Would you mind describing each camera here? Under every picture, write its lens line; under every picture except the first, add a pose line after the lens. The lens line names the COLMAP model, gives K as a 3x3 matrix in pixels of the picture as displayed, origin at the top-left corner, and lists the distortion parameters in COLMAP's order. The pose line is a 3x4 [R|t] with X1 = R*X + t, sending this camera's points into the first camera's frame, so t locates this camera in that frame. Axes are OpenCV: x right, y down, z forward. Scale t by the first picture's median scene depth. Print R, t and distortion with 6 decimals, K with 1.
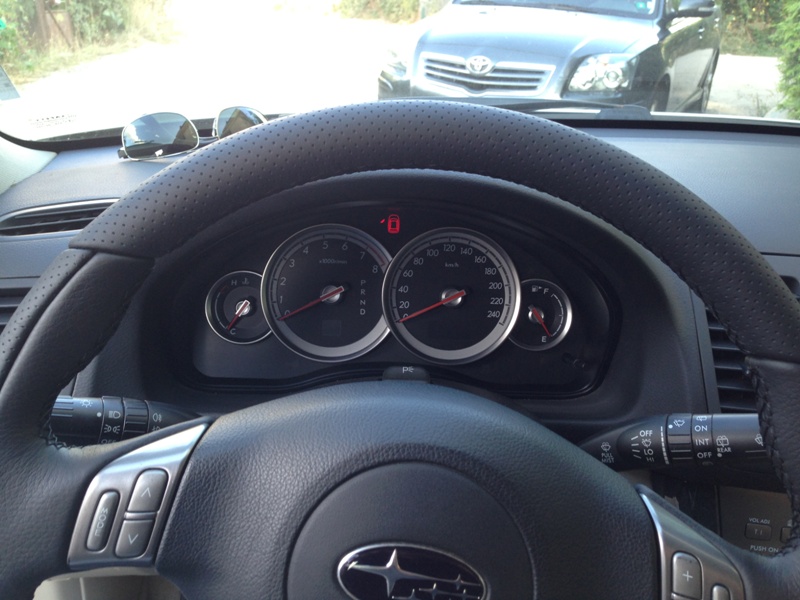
lens RADIAL K [[763.0, 0, 402.4], [0, 763.0, 301.8], [0, 0, 1]] dist [-0.007621, 0.000000]
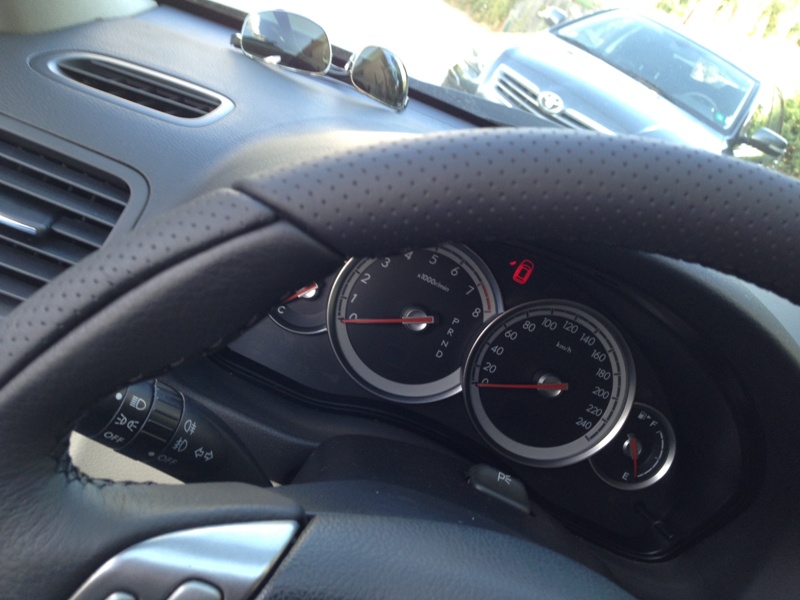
lens RADIAL K [[763.0, 0, 398.2], [0, 763.0, 297.8], [0, 0, 1]] dist [-0.007621, 0.000000]
pose [[0.907096, 0.417123, 0.056441, -0.161585], [-0.417854, 0.908513, 0.001288, -0.023689], [-0.050740, -0.024752, 0.998405, 0.204278]]
